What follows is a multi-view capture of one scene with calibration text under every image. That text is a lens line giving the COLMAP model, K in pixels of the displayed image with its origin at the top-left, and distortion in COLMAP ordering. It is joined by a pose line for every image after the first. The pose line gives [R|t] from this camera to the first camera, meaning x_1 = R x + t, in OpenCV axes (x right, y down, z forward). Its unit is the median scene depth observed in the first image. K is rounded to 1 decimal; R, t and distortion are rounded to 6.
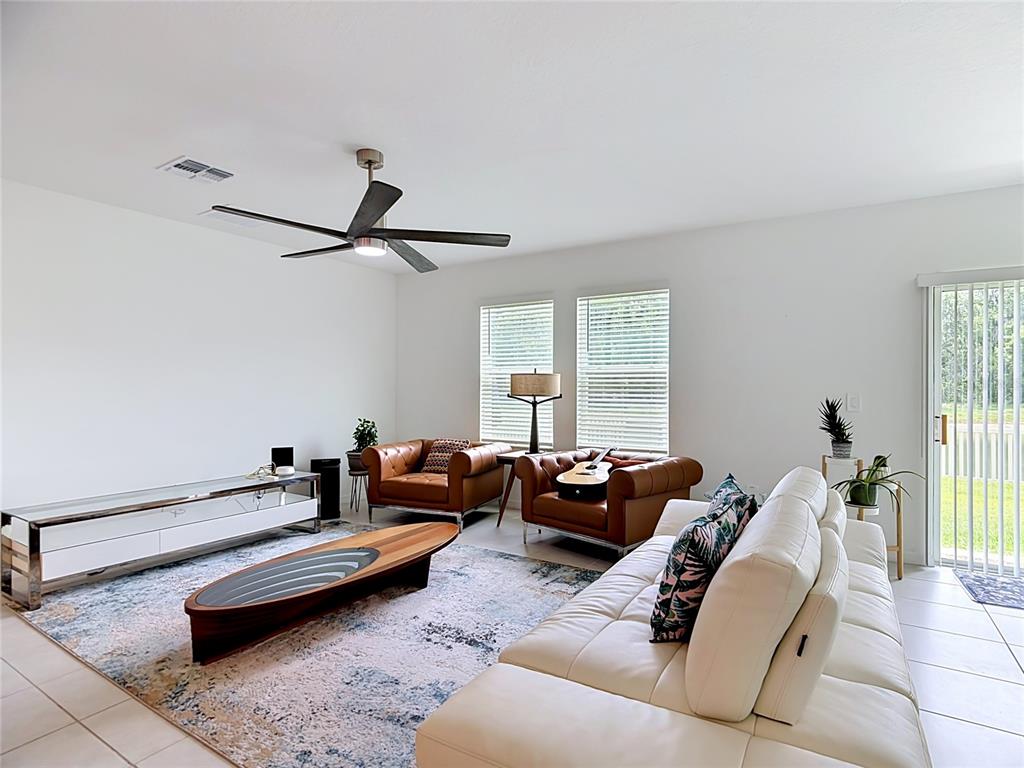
lens RADIAL K [[534.5, 0, 516.1], [0, 534.5, 389.2], [0, 0, 1]] dist [0.014472, -0.029364]
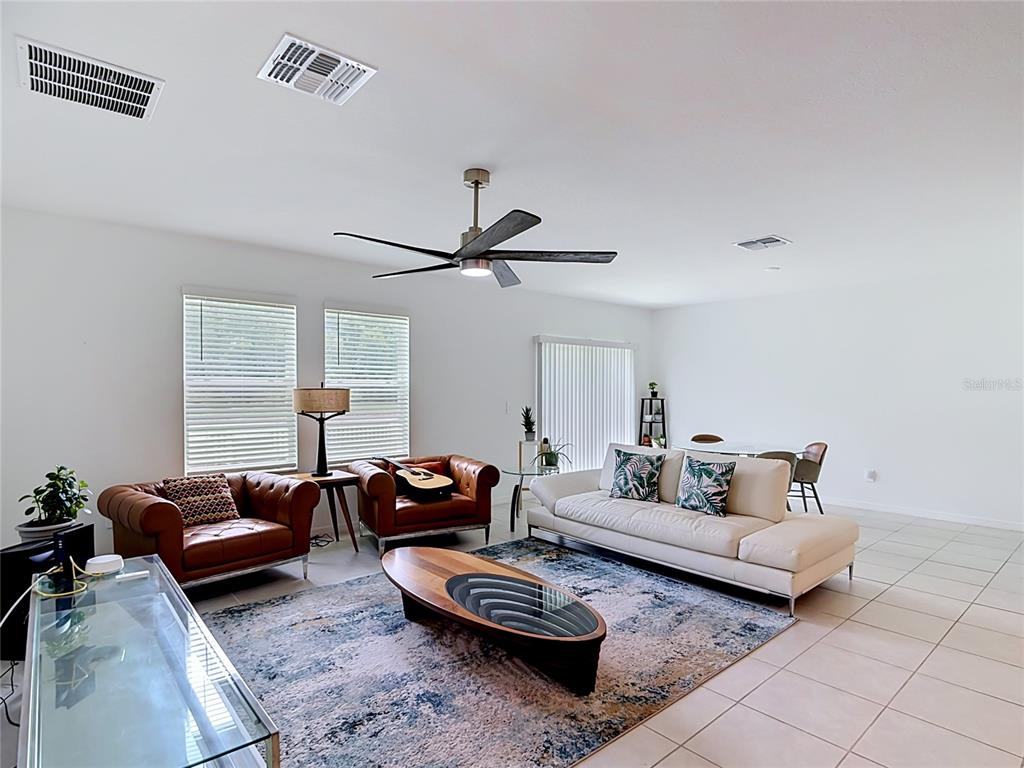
lens RADIAL K [[549.1, 0, 509.8], [0, 549.1, 392.8], [0, 0, 1]] dist [0.007950, -0.000899]
pose [[0.308829, -0.006675, 0.951094, -0.832535], [0.002745, 0.999977, 0.006127, -0.027059], [-0.951114, 0.000719, 0.308840, 0.423213]]
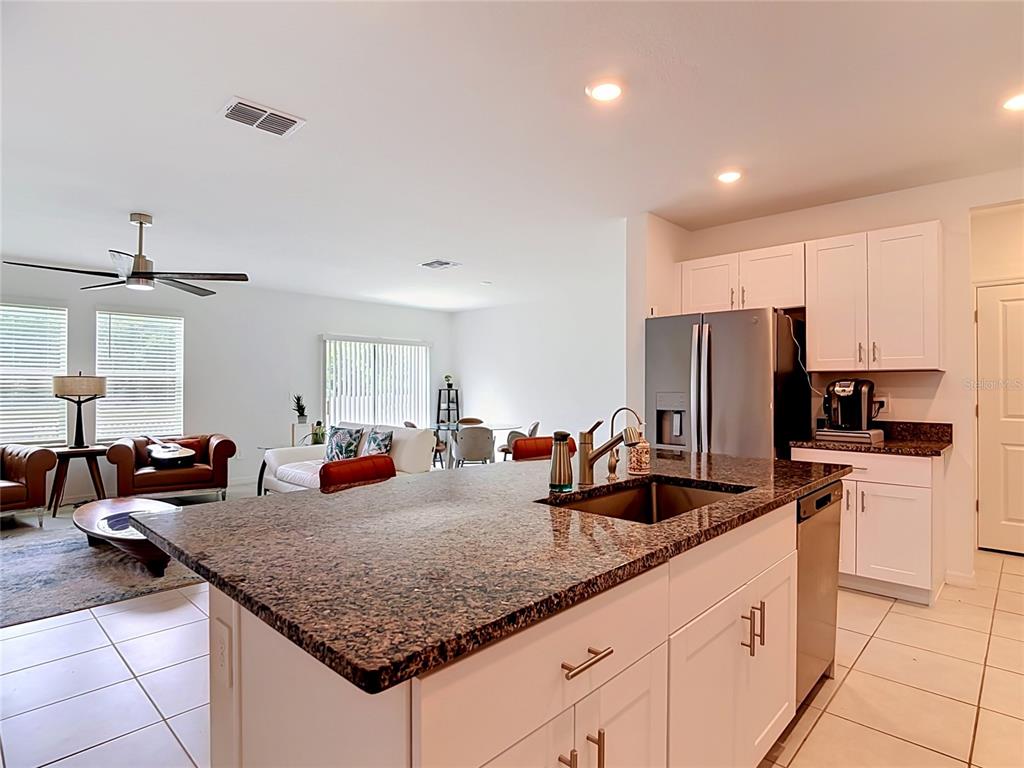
lens RADIAL K [[551.3, 0, 515.8], [0, 551.3, 378.5], [0, 0, 1]] dist [-0.020755, -0.001466]
pose [[0.202250, 0.016178, 0.979200, -0.970543], [0.005907, 0.999825, -0.017739, 0.001917], [-0.979316, 0.009372, 0.202119, -0.142625]]
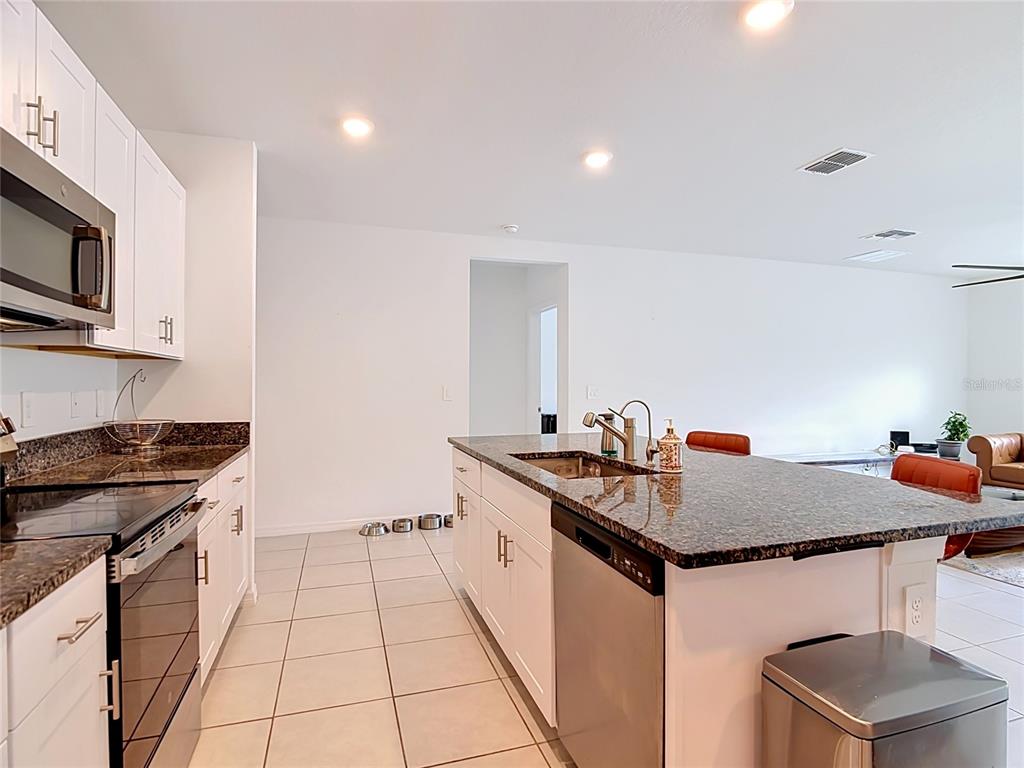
lens RADIAL K [[549.1, 0, 509.8], [0, 549.1, 392.8], [0, 0, 1]] dist [0.007950, -0.000899]
pose [[0.758078, 0.010207, -0.652084, -0.287121], [-0.001397, 0.999901, 0.014028, 0.001756], [0.652163, -0.009723, 0.758017, -0.595230]]
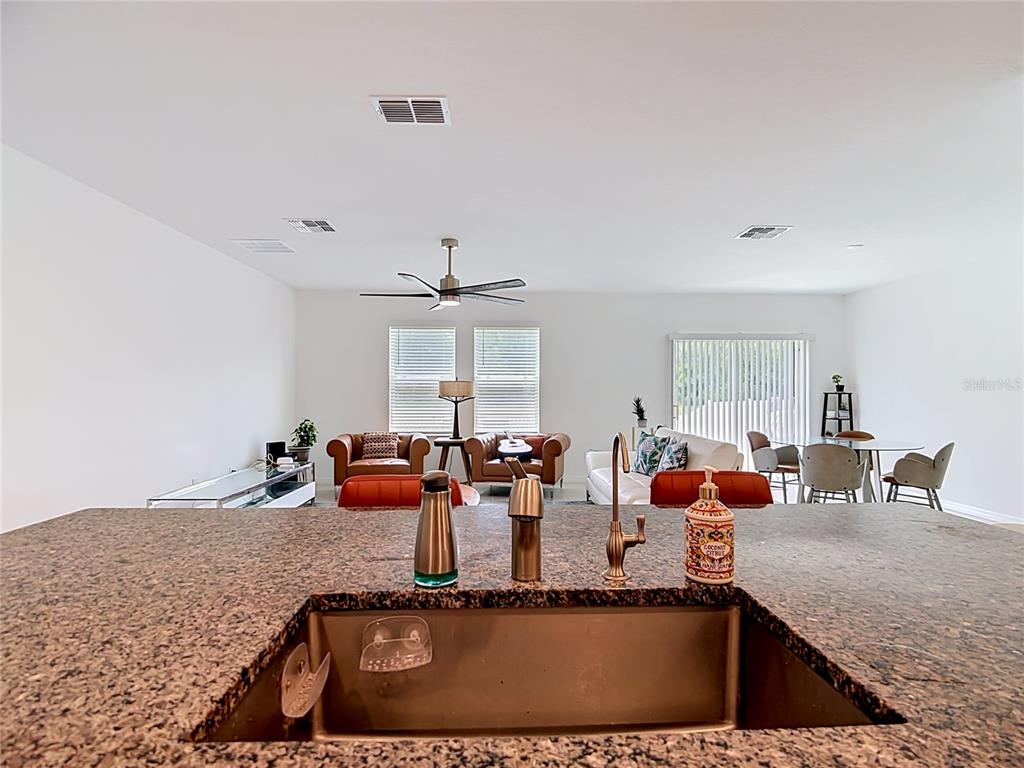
lens RADIAL K [[542.1, 0, 514.5], [0, 542.1, 390.7], [0, 0, 1]] dist [0.005753, 0.000042]
pose [[0.834078, 0.000785, 0.551645, -0.668719], [0.001283, 0.999994, -0.003363, 0.001632], [-0.551645, 0.003513, 0.834072, -0.287829]]
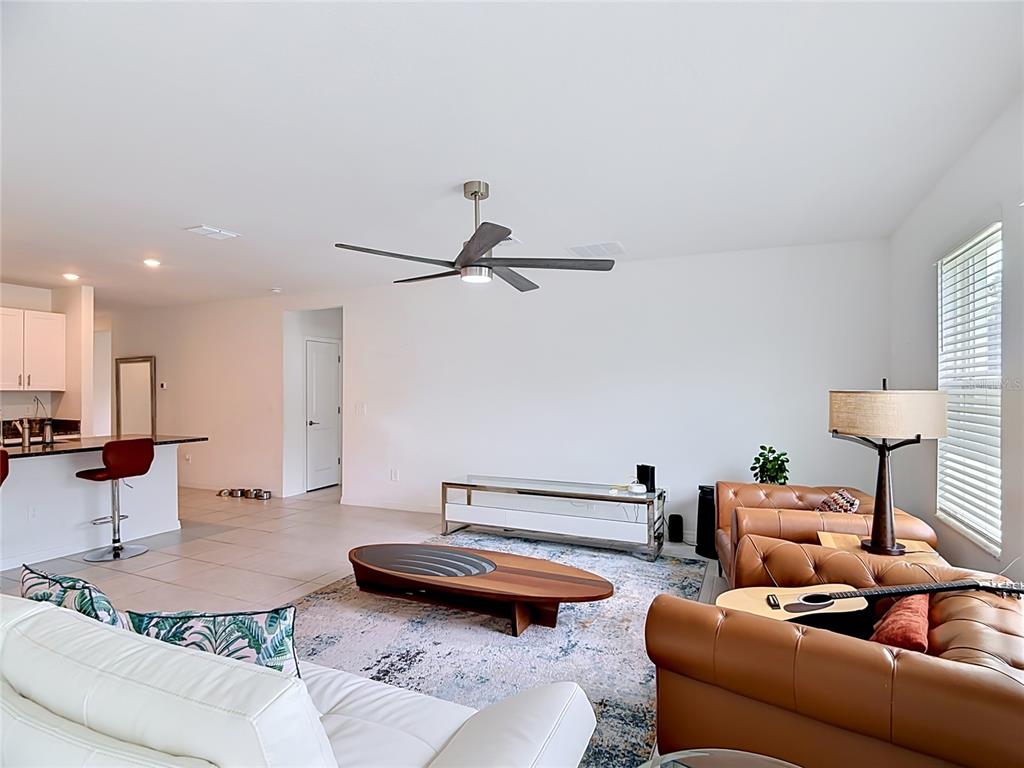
lens RADIAL K [[534.5, 0, 516.1], [0, 534.5, 389.2], [0, 0, 1]] dist [0.014472, -0.029364]
pose [[0.145579, -0.000603, -0.989346, 0.521278], [-0.004896, 0.999987, -0.001330, -0.031211], [0.989335, 0.005038, 0.145574, 0.629618]]
